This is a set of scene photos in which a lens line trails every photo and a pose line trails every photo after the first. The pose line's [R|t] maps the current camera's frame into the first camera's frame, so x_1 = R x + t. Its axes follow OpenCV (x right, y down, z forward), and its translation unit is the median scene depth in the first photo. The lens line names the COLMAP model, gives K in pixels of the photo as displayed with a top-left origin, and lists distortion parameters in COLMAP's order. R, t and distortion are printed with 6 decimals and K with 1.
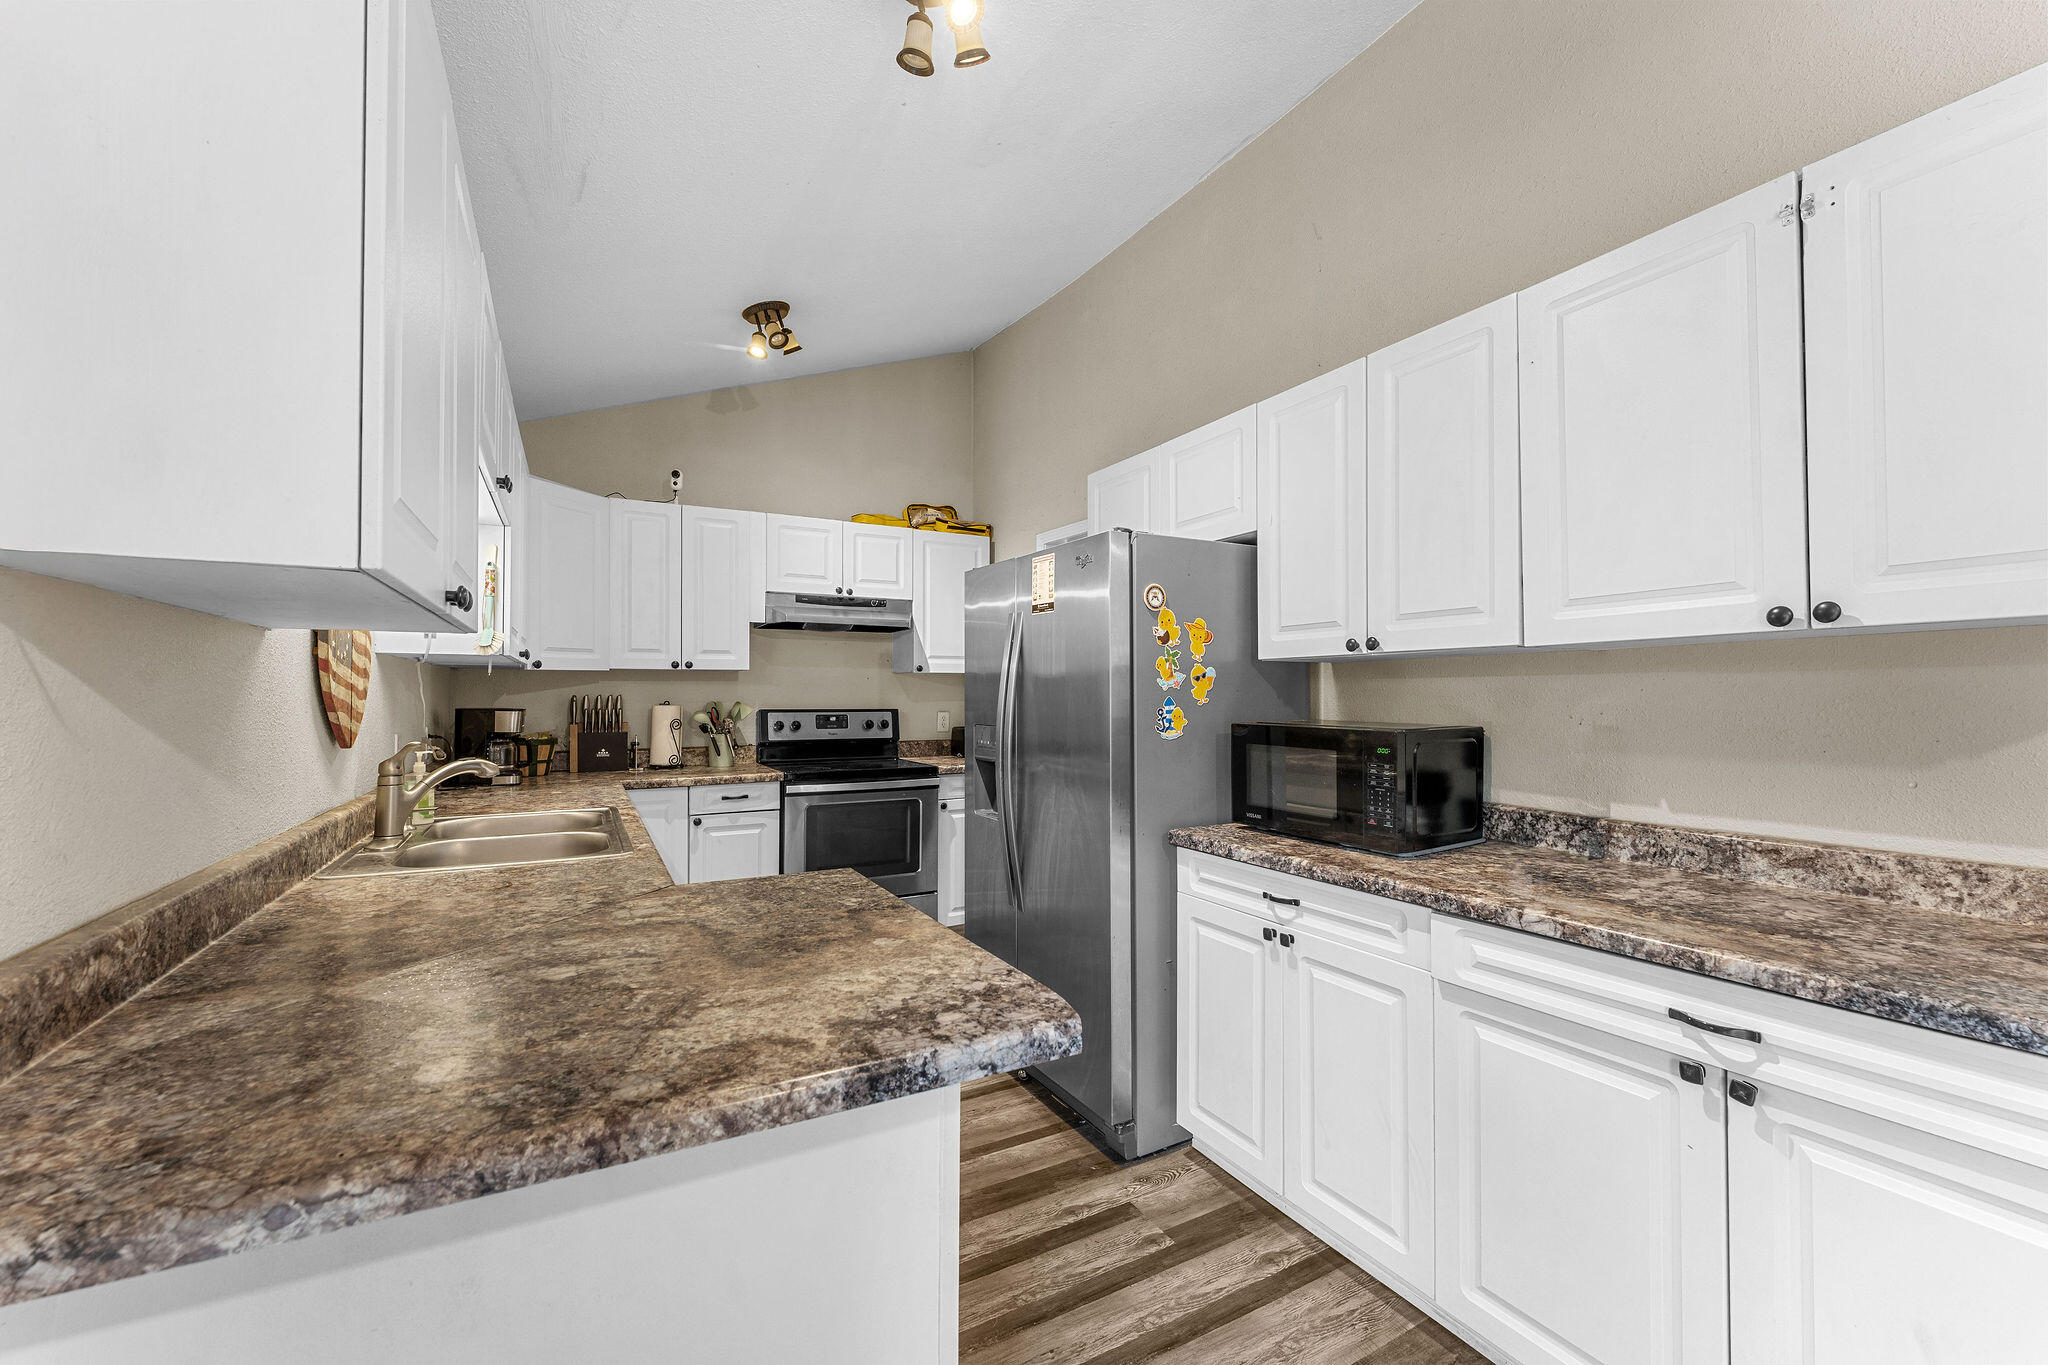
lens RADIAL K [[813.1, 0, 1014.0], [0, 813.1, 687.5], [0, 0, 1]] dist [-0.001038, -0.000151]
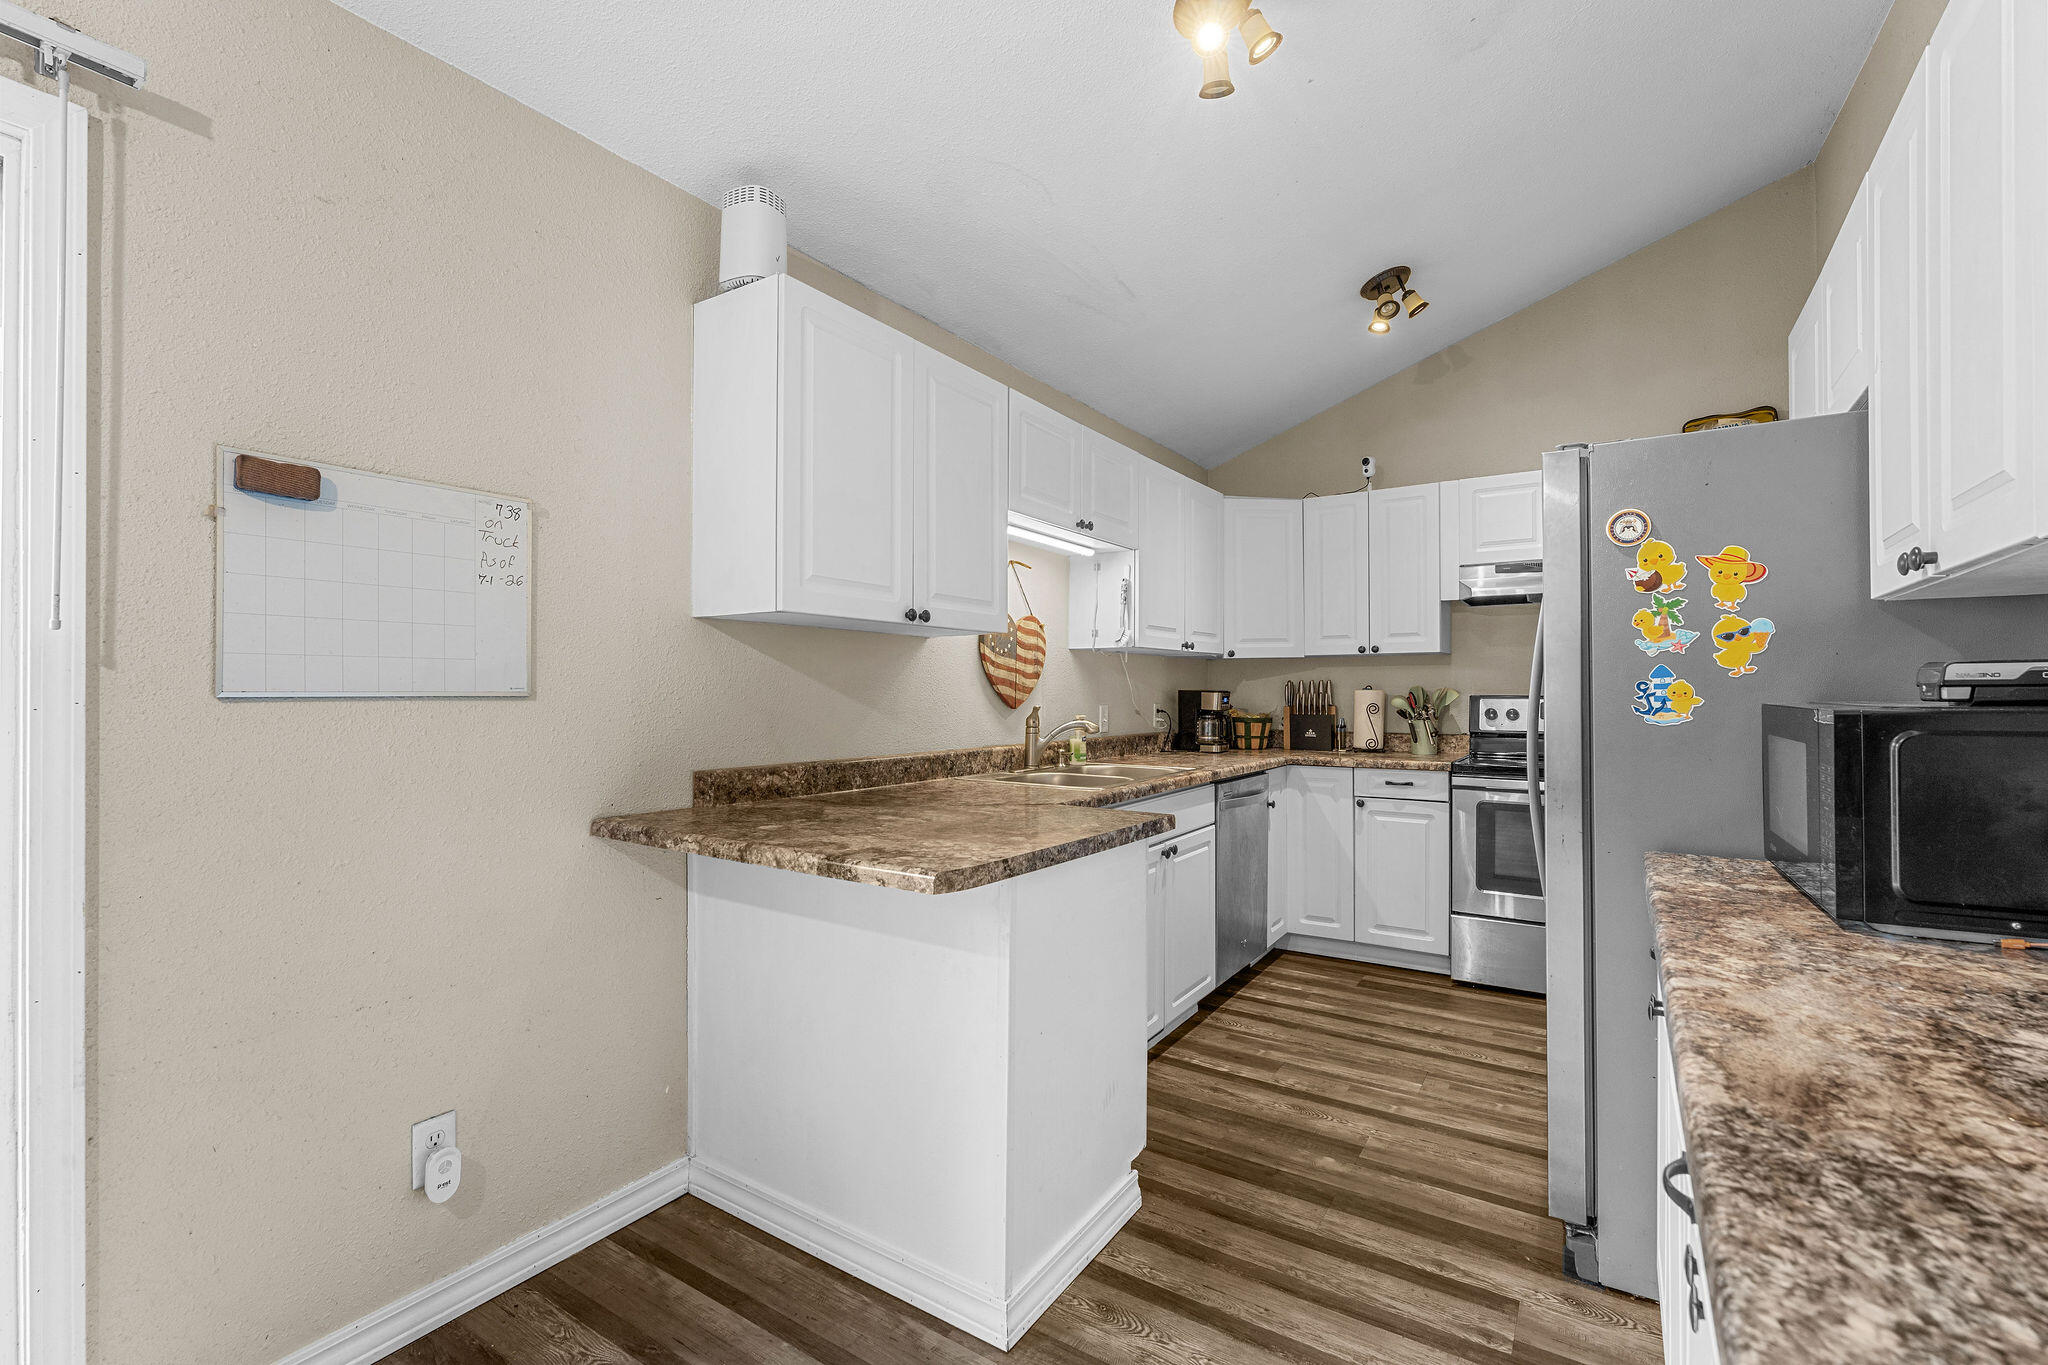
lens RADIAL K [[907.9, 0, 1017.2], [0, 907.9, 685.5], [0, 0, 1]] dist [0.001079, -0.000053]
pose [[0.469908, -0.005537, -0.882698, 0.393412], [0.007097, 0.999972, -0.002495, 0.017178], [0.882687, -0.005092, 0.469934, 0.086147]]
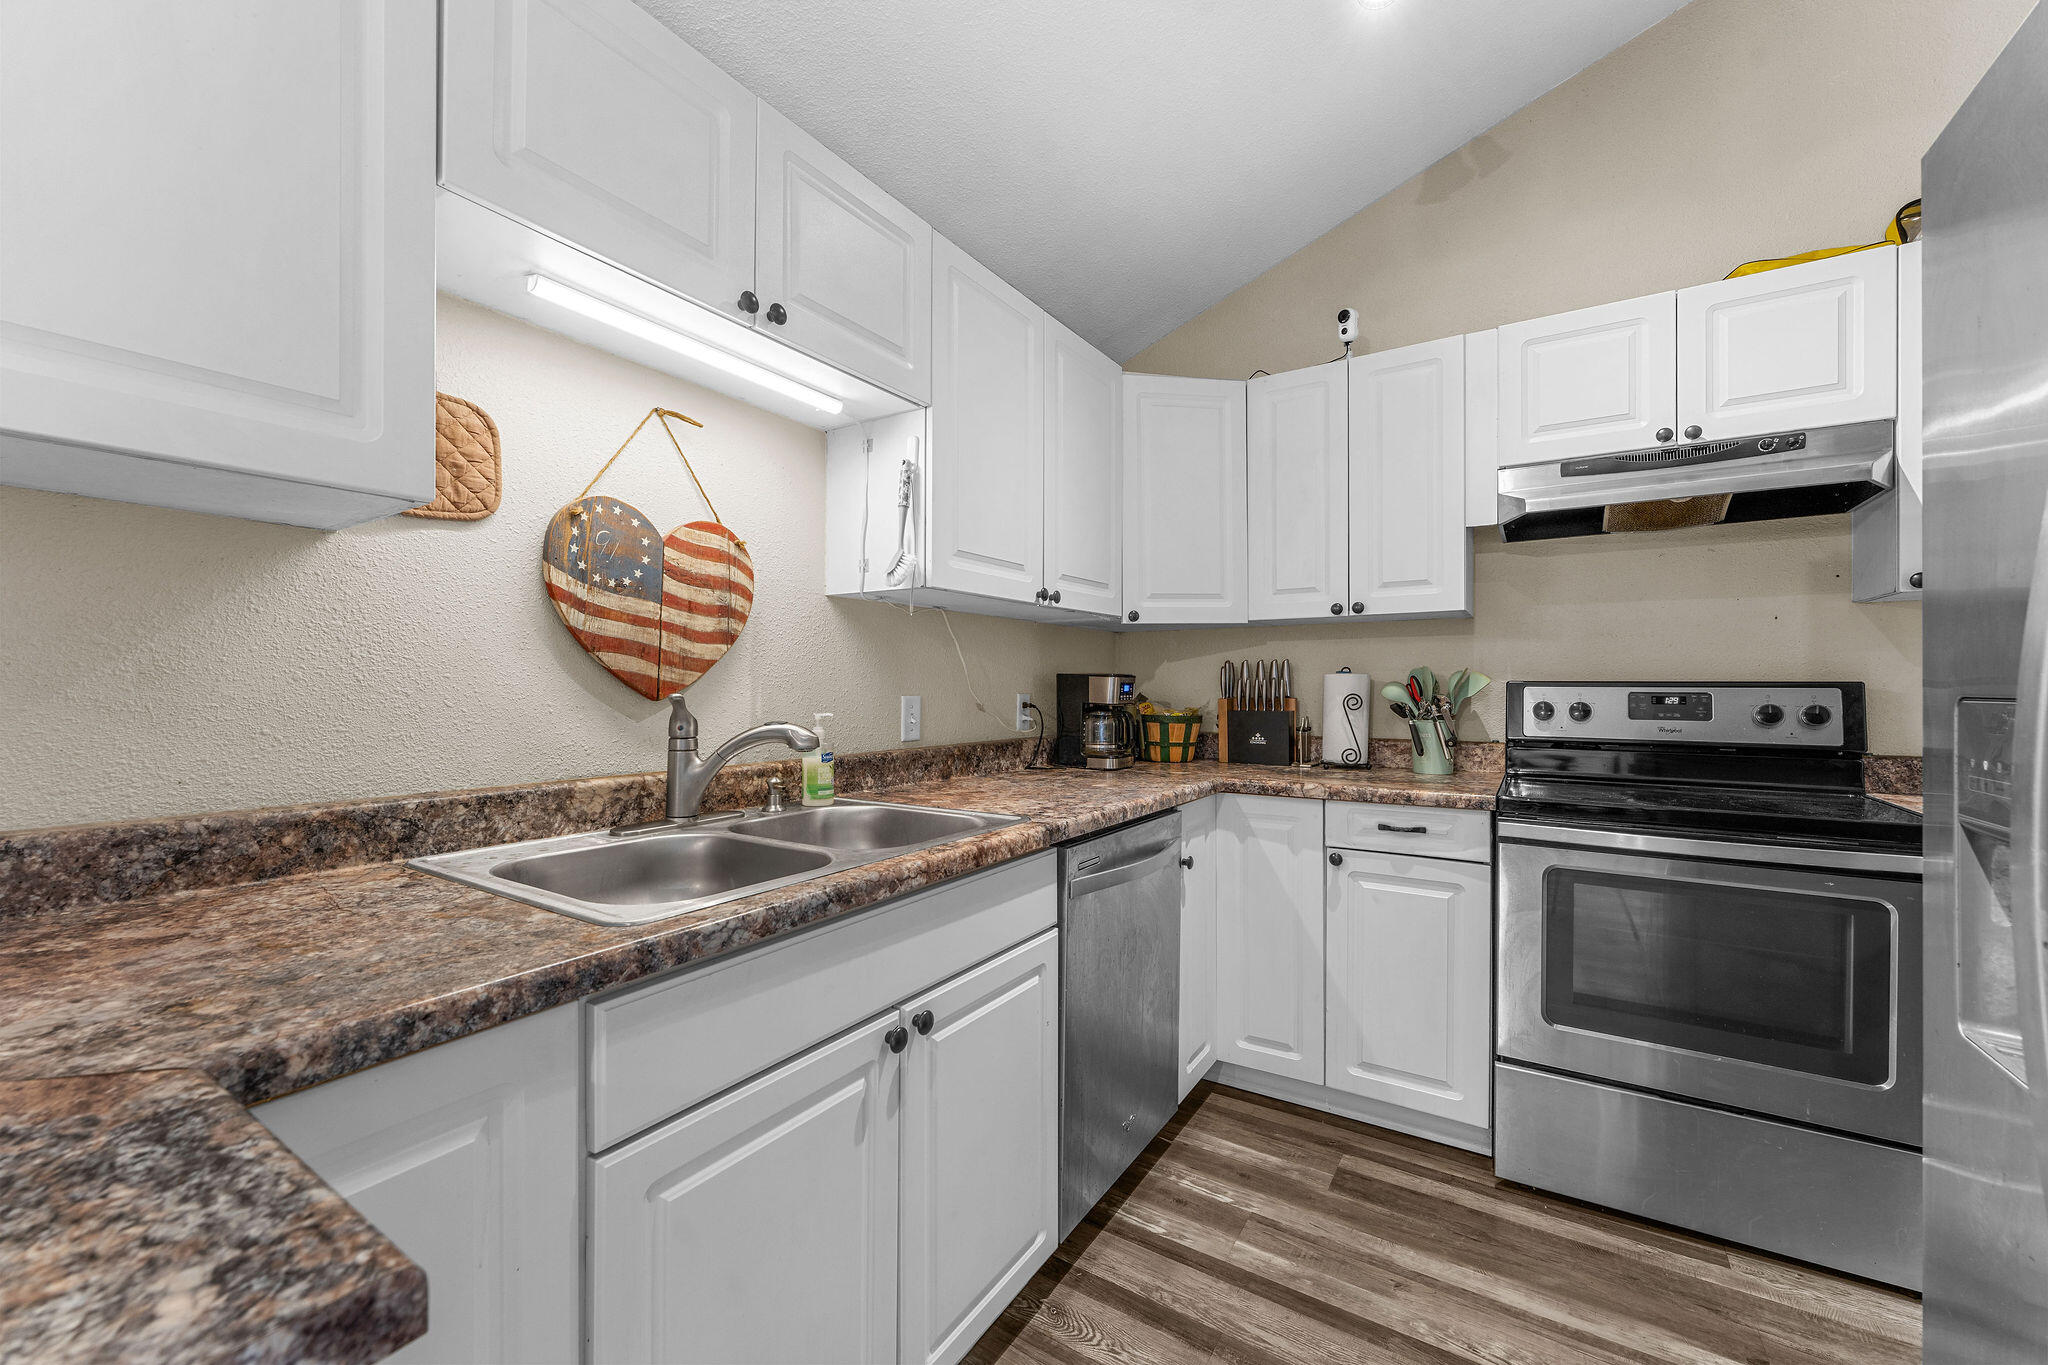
lens RADIAL K [[813.1, 0, 1014.0], [0, 813.1, 687.5], [0, 0, 1]] dist [-0.001038, -0.000151]
pose [[0.473143, 0.001866, -0.880983, 0.032756], [0.005351, 0.999973, 0.004992, 0.030582], [0.880969, -0.007076, 0.473121, 0.477967]]
